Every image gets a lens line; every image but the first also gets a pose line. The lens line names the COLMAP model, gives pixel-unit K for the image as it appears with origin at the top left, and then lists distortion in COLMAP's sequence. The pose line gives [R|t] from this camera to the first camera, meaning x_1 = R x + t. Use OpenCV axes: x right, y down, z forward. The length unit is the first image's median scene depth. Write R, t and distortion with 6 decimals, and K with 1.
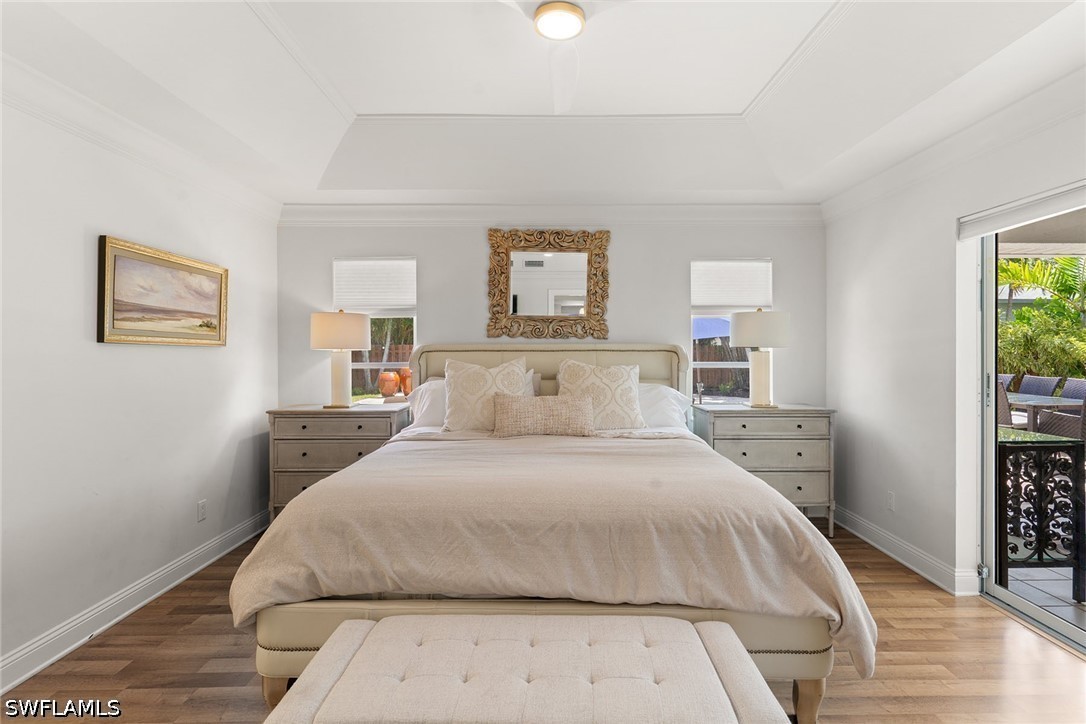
lens RADIAL K [[521.0, 0, 548.3], [0, 521.0, 351.8], [0, 0, 1]] dist [0.001390, 0.000014]
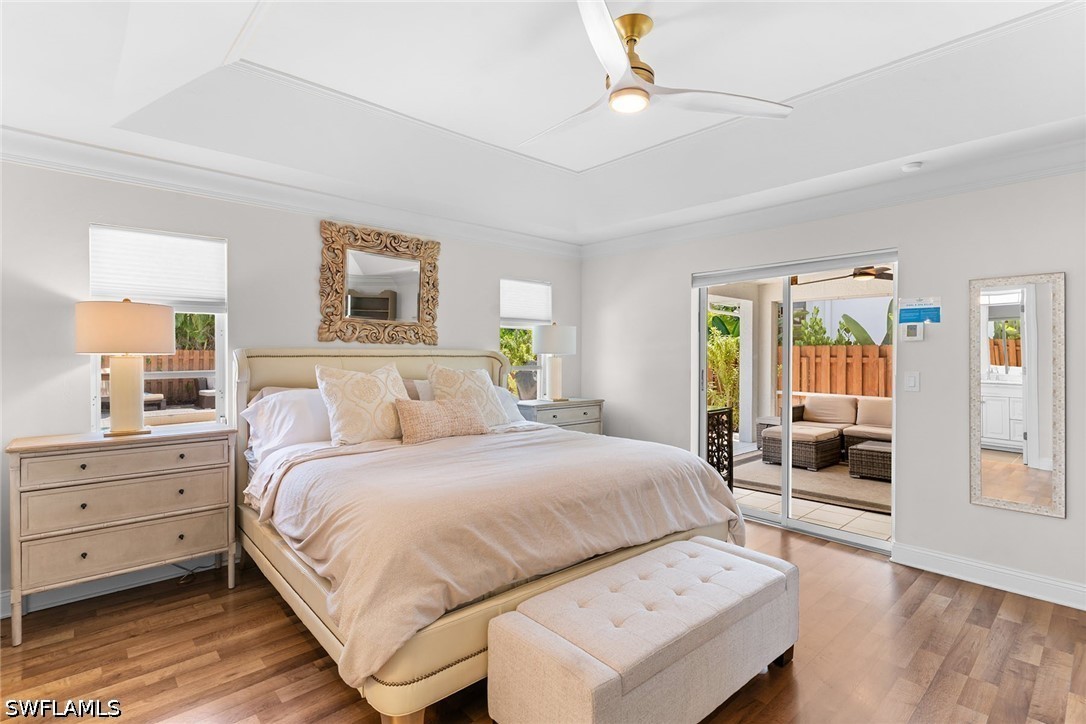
lens RADIAL K [[521.4, 0, 541.8], [0, 521.4, 359.7], [0, 0, 1]] dist [0.003506, 0.000482]
pose [[0.748003, -0.003168, 0.663688, -0.429860], [0.000630, 0.999992, 0.004062, 0.000869], [-0.663695, -0.002620, 0.747998, 0.073942]]
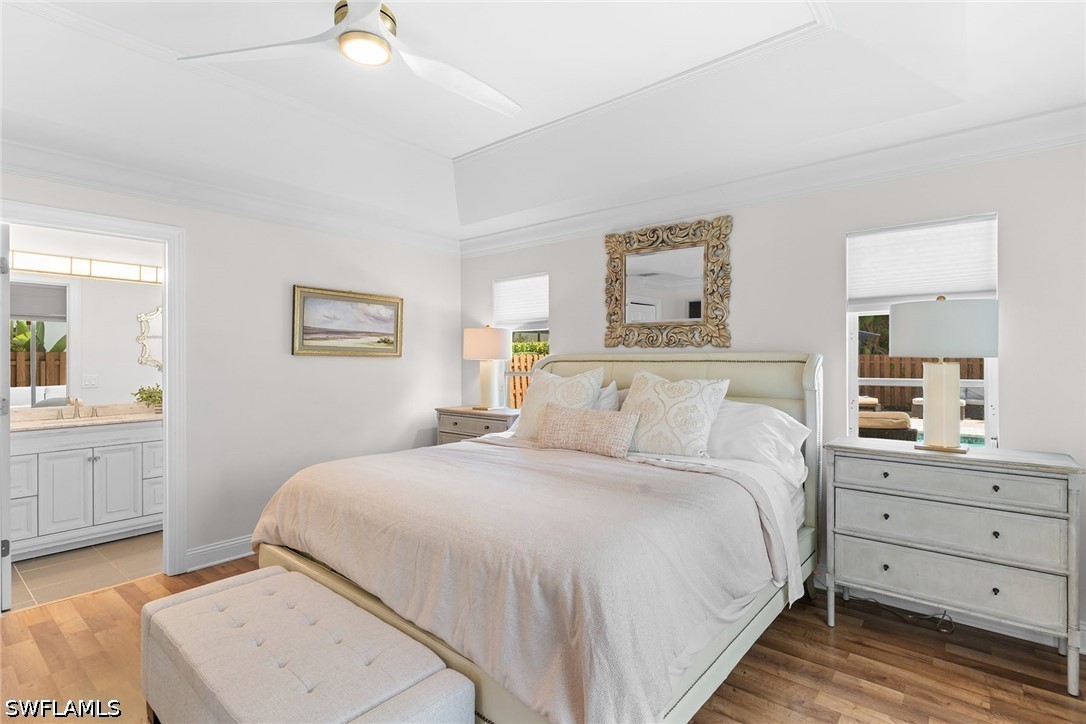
lens RADIAL K [[521.4, 0, 541.8], [0, 521.4, 359.7], [0, 0, 1]] dist [0.003506, 0.000482]
pose [[0.768178, 0.001039, -0.640236, 0.417442], [-0.003773, 0.999989, -0.002904, -0.001039], [0.640225, 0.004647, 0.768173, 0.179572]]
